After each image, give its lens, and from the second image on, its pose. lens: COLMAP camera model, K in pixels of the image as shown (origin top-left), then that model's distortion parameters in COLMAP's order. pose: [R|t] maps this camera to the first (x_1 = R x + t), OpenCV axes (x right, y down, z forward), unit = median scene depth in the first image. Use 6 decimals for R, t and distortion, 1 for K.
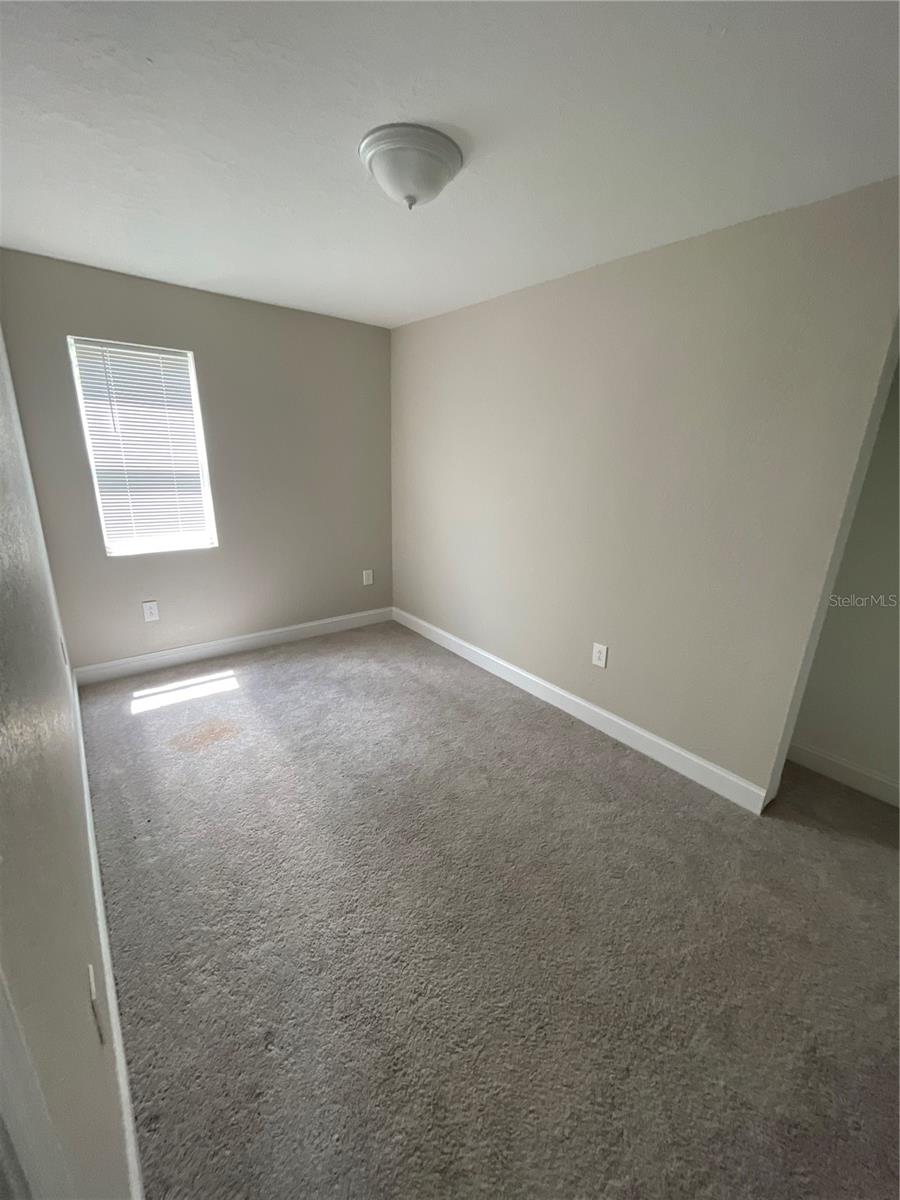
lens RADIAL K [[483.0, 0, 454.5], [0, 483.0, 600.1], [0, 0, 1]] dist [-0.007463, 0.000581]
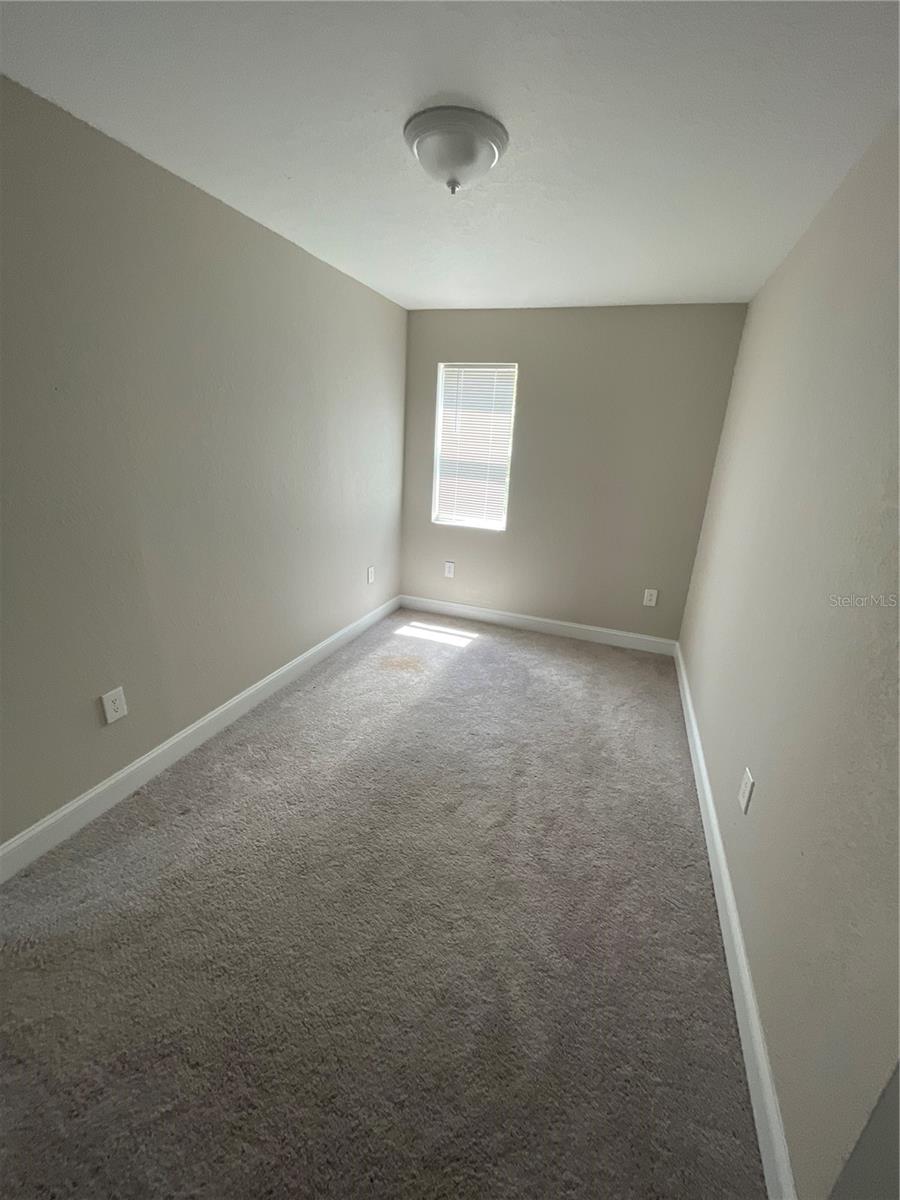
lens RADIAL K [[483.0, 0, 451.2], [0, 483.0, 599.7], [0, 0, 1]] dist [-0.007463, 0.000581]
pose [[0.524928, 0.268405, -0.807719, 0.828165], [-0.287029, 0.949212, 0.128885, -0.128863], [0.801290, 0.164183, 0.575308, 0.502146]]
